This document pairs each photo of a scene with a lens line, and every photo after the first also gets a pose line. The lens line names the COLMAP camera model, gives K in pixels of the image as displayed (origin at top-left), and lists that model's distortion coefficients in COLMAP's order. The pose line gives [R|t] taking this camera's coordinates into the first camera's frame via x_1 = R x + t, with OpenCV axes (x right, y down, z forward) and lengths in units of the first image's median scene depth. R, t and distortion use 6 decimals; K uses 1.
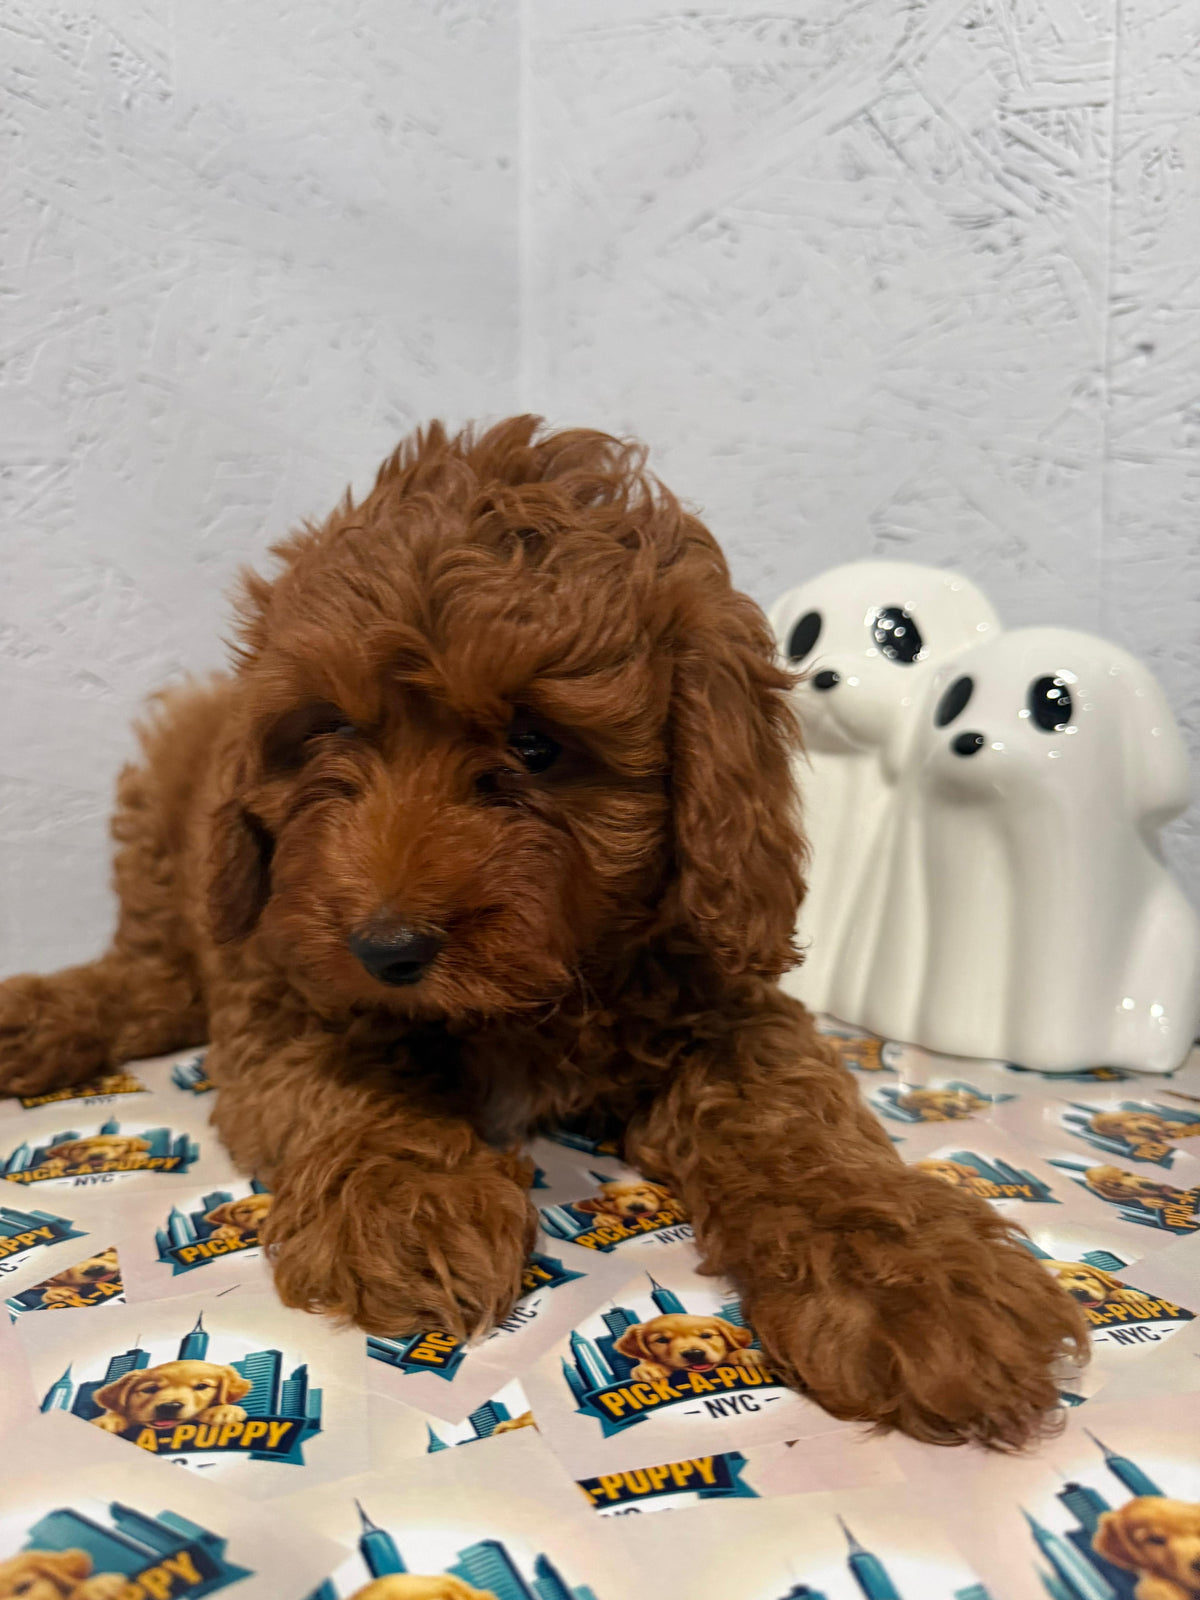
lens RADIAL K [[1212.8, 0, 588.9], [0, 1212.8, 820.9], [0, 0, 1]] dist [-0.041628, 0.022722]
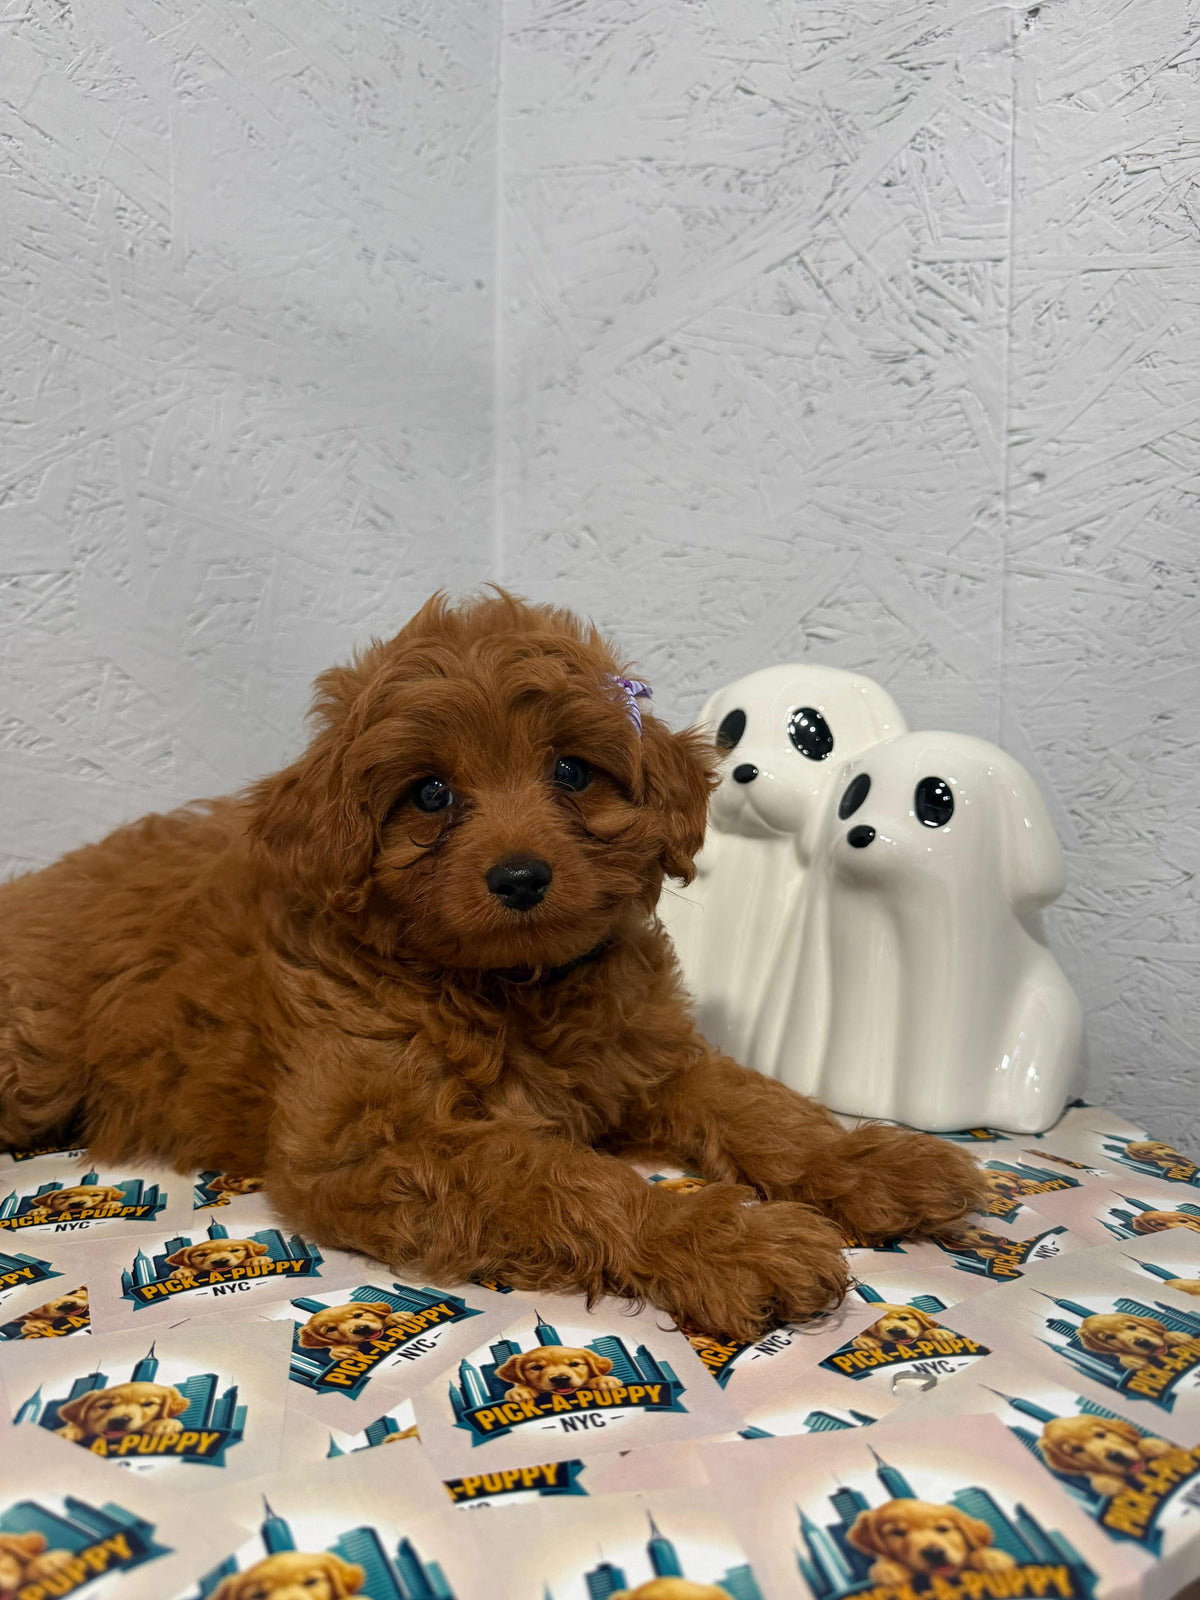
lens RADIAL K [[1197.1, 0, 602.5], [0, 1197.1, 813.4], [0, 0, 1]] dist [-0.018989, 0.009401]
pose [[0.999963, 0.007827, 0.003557, 0.057444], [-0.007701, 0.999386, -0.034187, -0.039642], [-0.003823, 0.034159, 0.999409, -0.101660]]
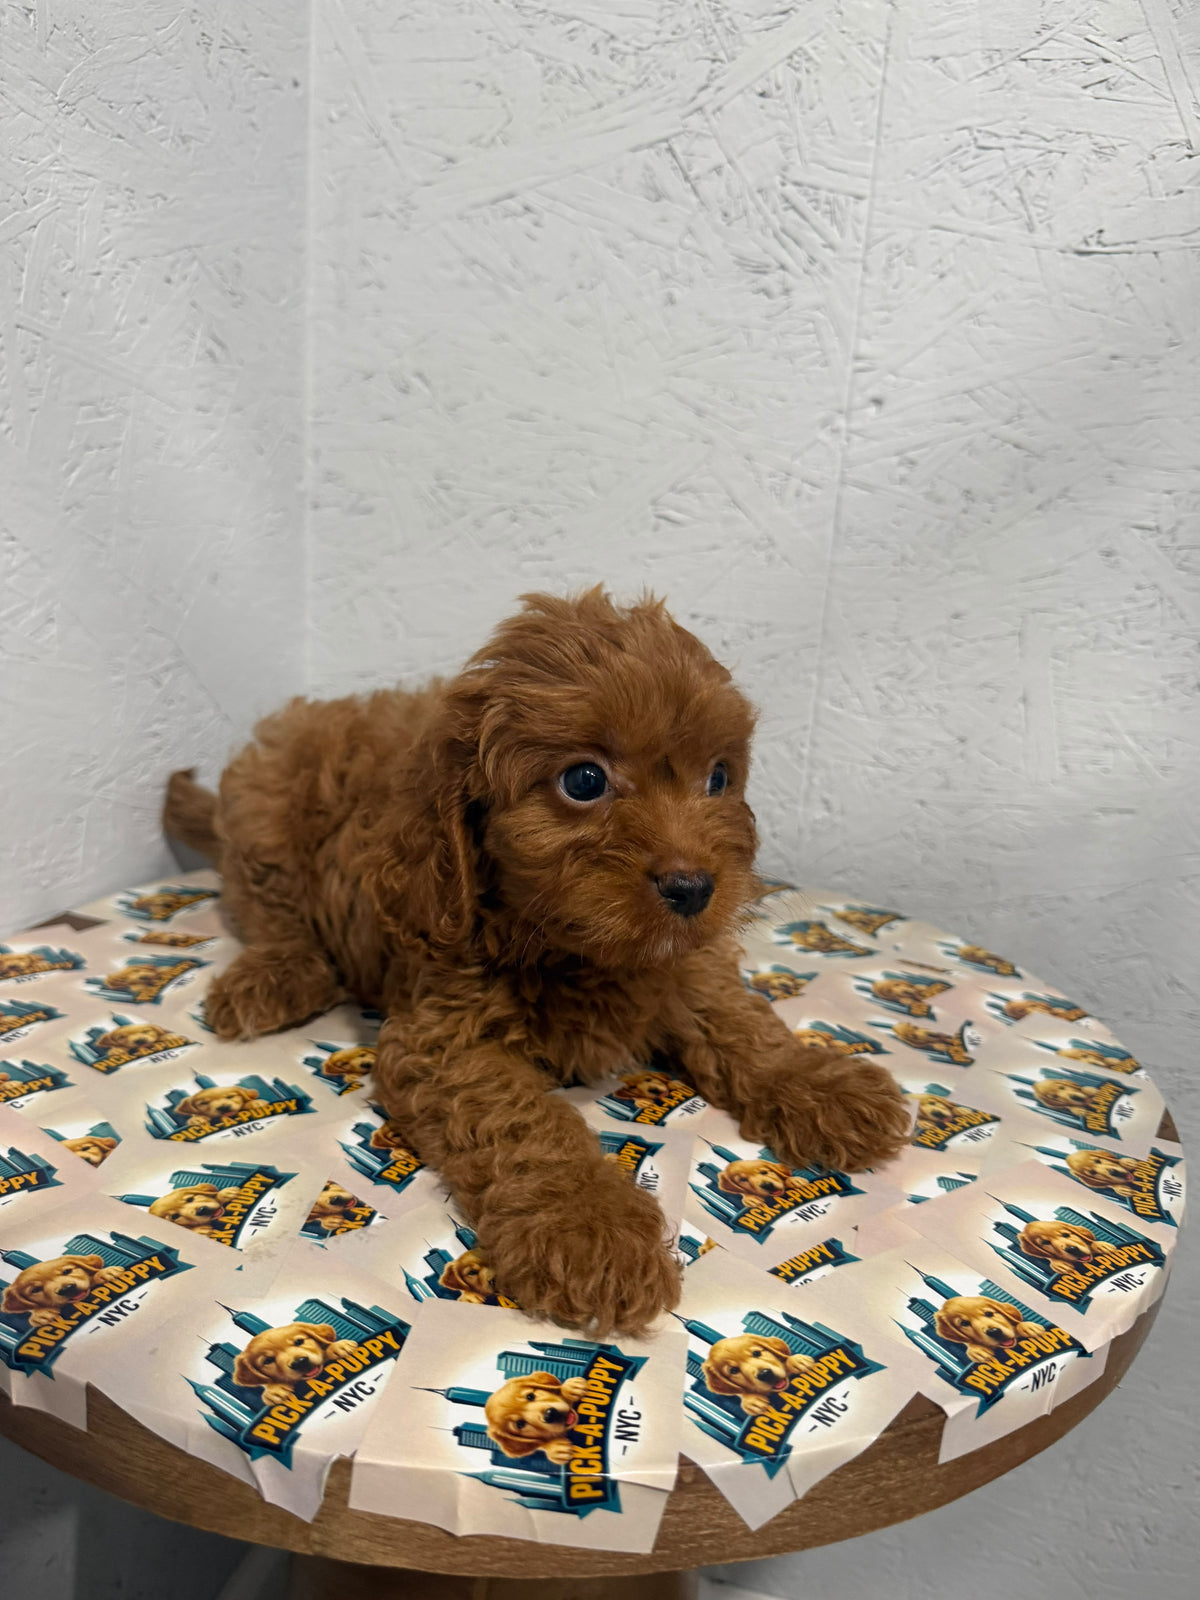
lens RADIAL K [[1197.1, 0, 602.5], [0, 1197.1, 813.4], [0, 0, 1]] dist [-0.018989, 0.009401]
pose [[0.915643, -0.038123, 0.400180, -0.357228], [-0.027516, 0.987214, 0.157005, -0.148675], [-0.401048, -0.154772, 0.902888, -0.133682]]
